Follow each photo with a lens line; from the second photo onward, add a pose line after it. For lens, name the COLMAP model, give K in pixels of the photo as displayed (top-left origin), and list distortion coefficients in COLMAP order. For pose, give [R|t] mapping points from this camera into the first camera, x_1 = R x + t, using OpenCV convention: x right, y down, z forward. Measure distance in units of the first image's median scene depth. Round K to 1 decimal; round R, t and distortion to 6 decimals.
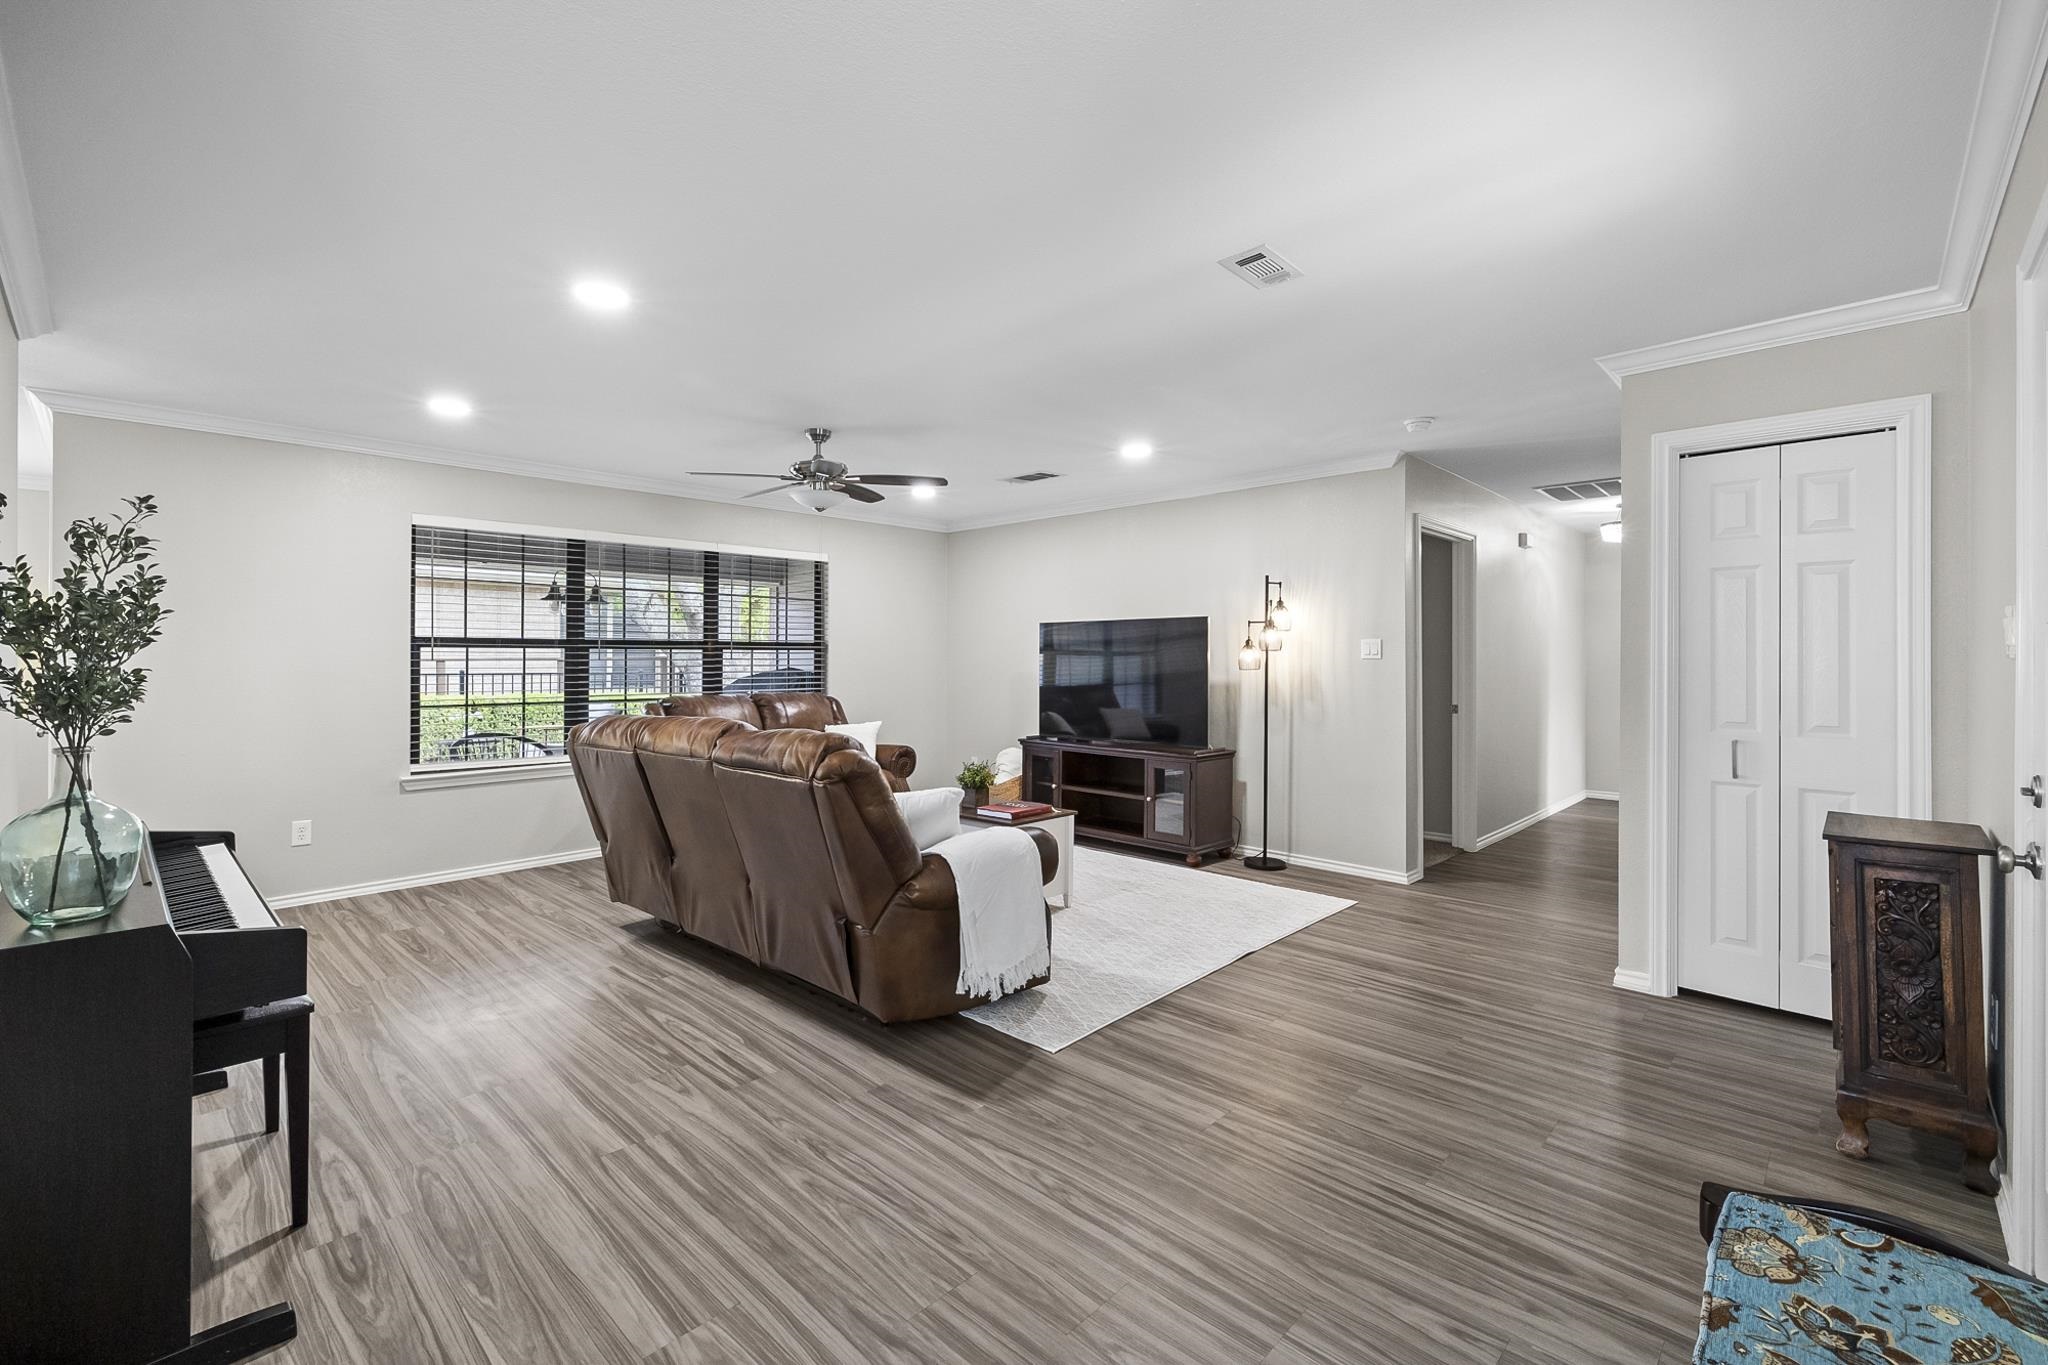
lens RADIAL K [[875.5, 0, 1017.7], [0, 875.5, 667.5], [0, 0, 1]] dist [0.002148, -0.000705]
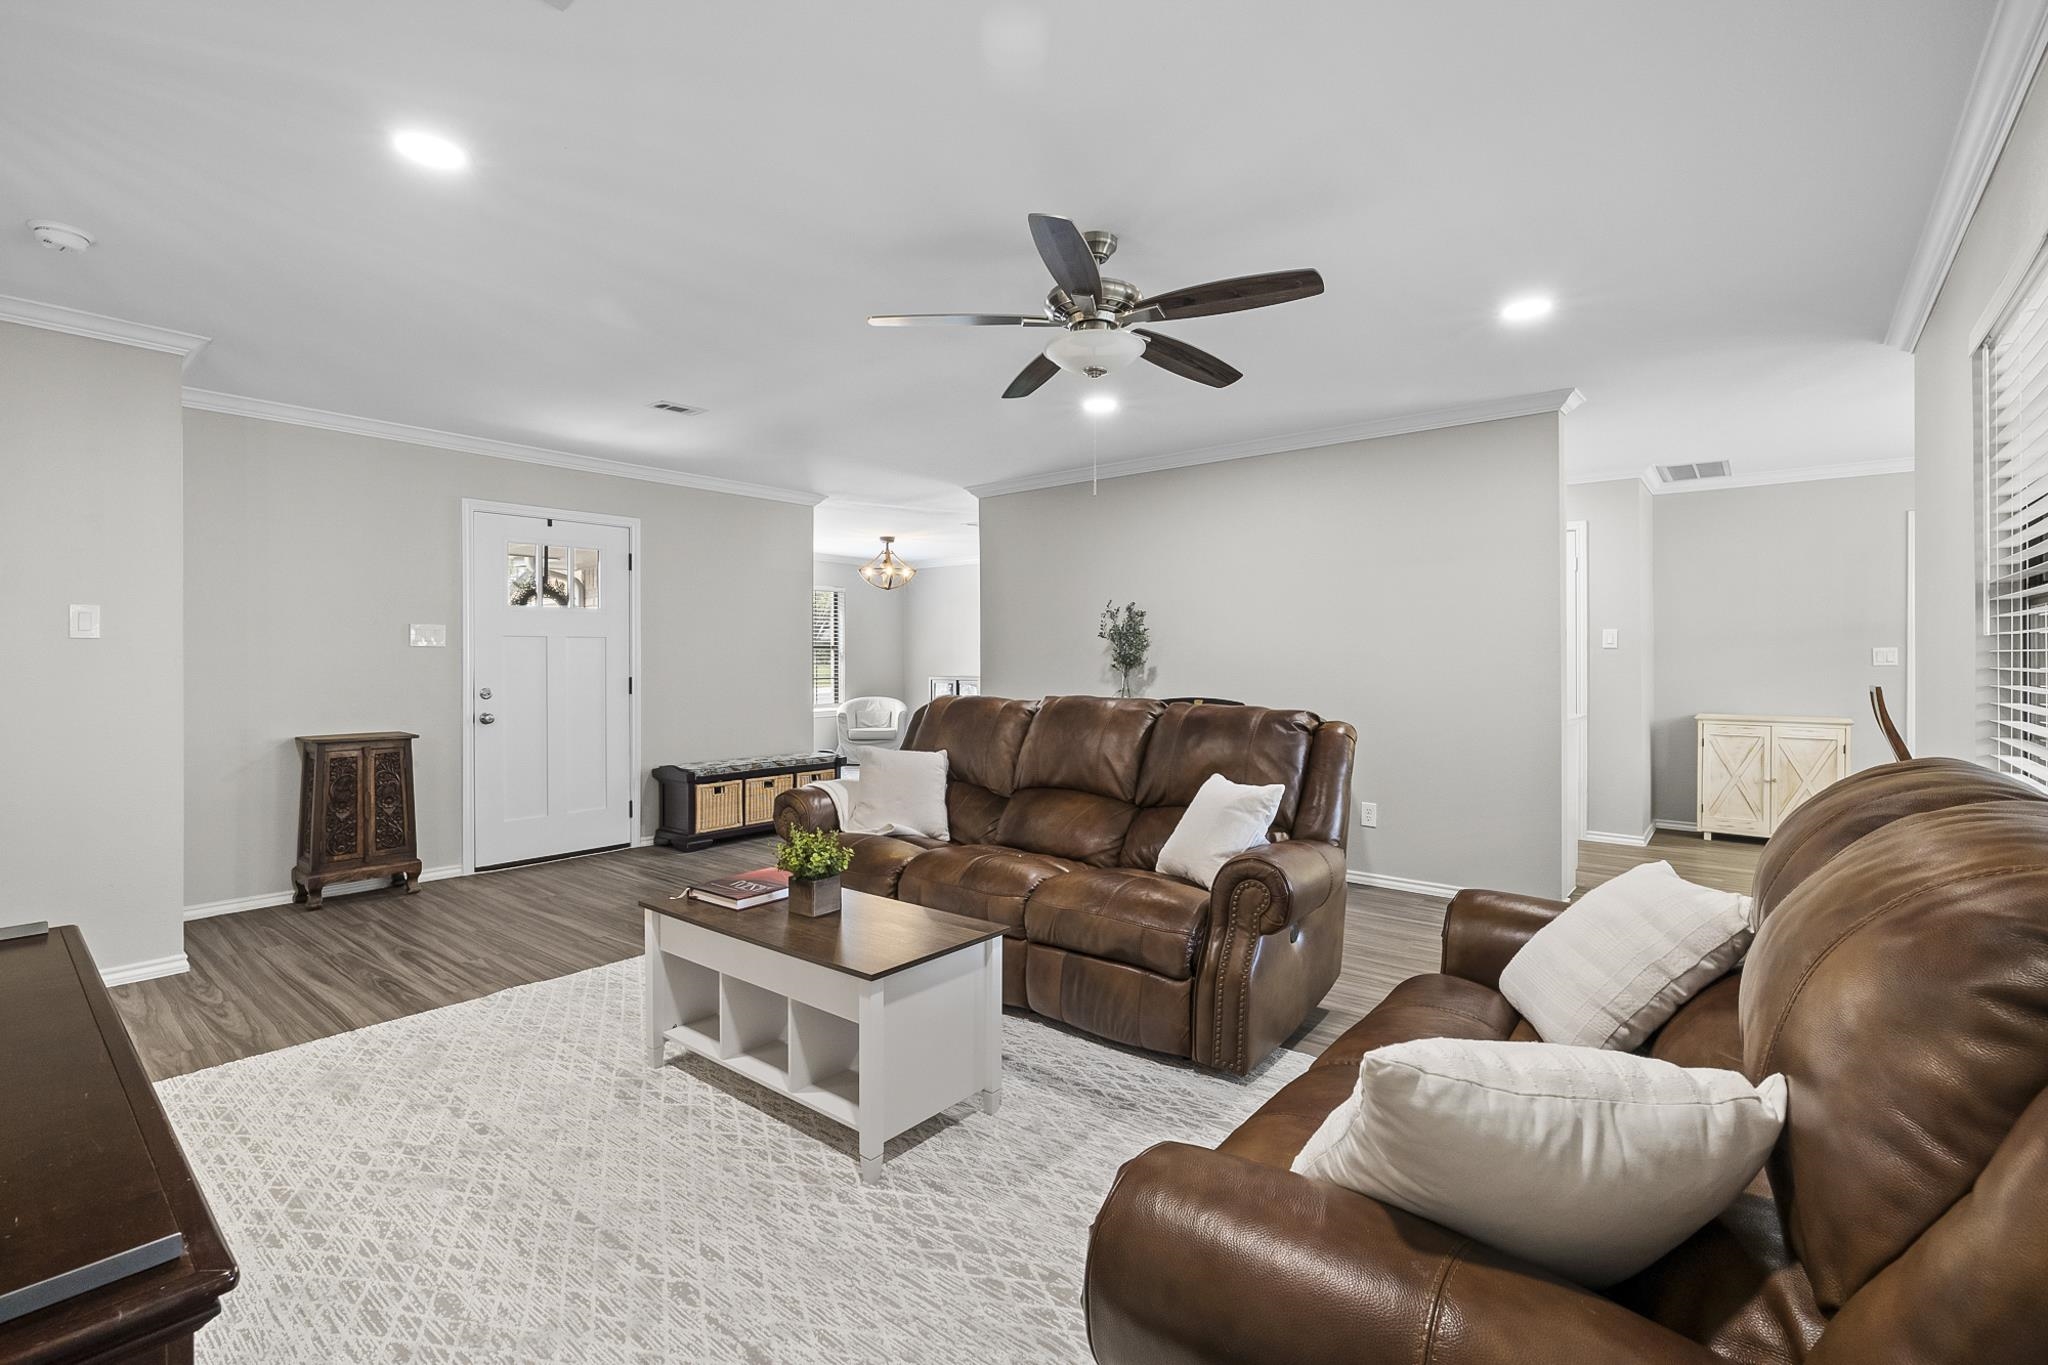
lens RADIAL K [[924.4, 0, 1016.5], [0, 924.4, 660.1], [0, 0, 1]] dist [-0.005928, -0.000744]
pose [[-0.997032, 0.005455, -0.076792, -0.143850], [0.004969, 0.999966, 0.006515, 0.006858], [0.076825, 0.006114, -0.997026, 1.753053]]
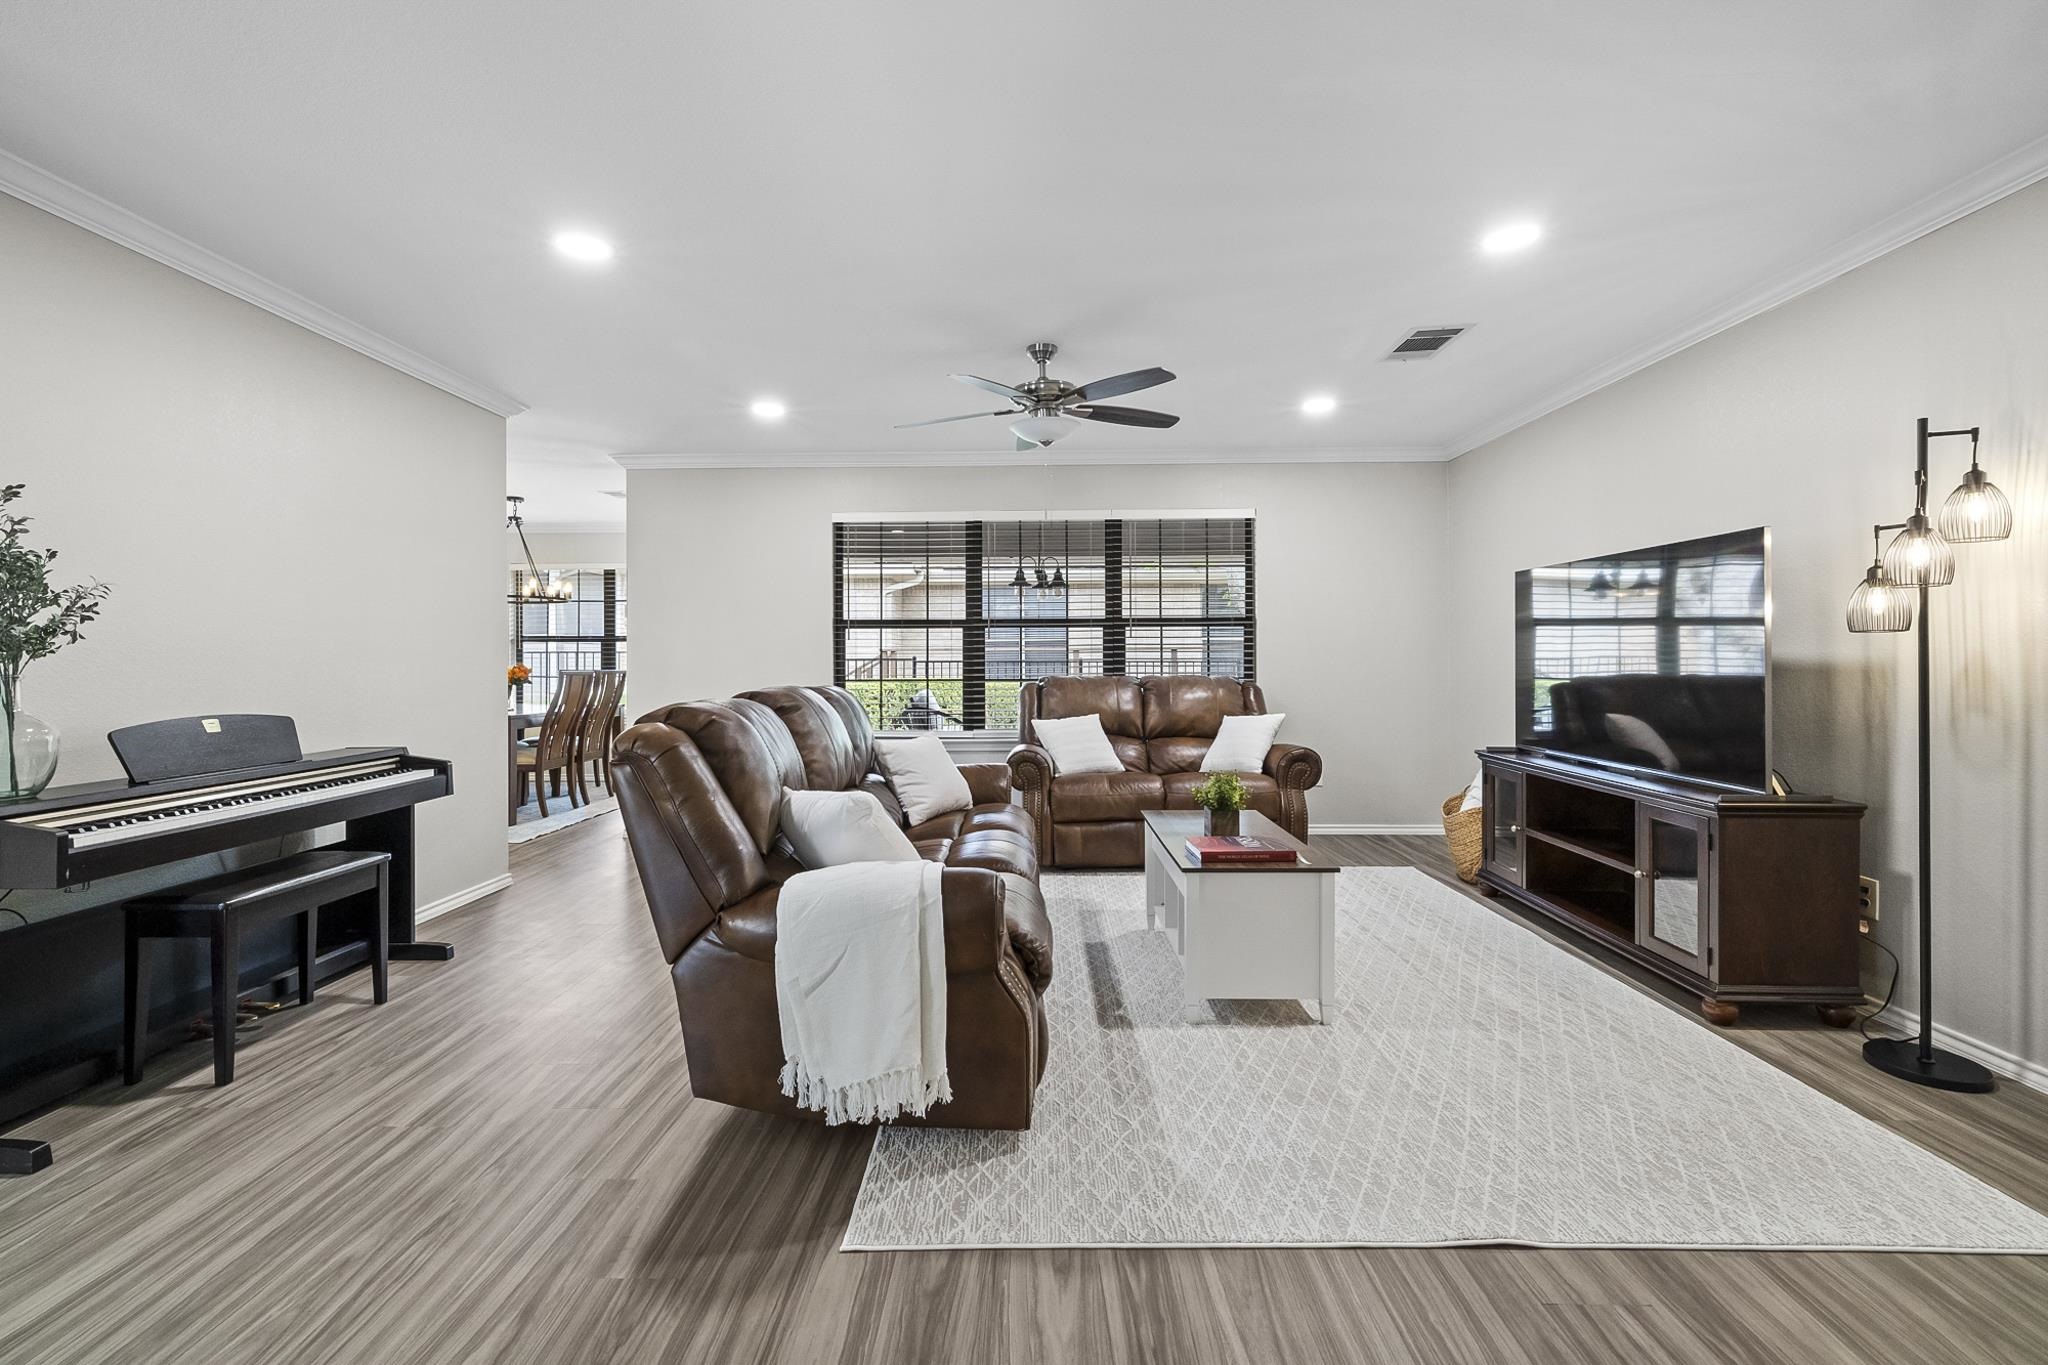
lens RADIAL K [[875.5, 0, 1020.1], [0, 875.5, 659.5], [0, 0, 1]] dist [0.002148, -0.000705]
pose [[0.682731, -0.001258, -0.730669, 0.386151], [-0.002258, 0.999990, -0.003831, 0.026470], [0.730666, 0.004266, 0.682721, 0.466603]]
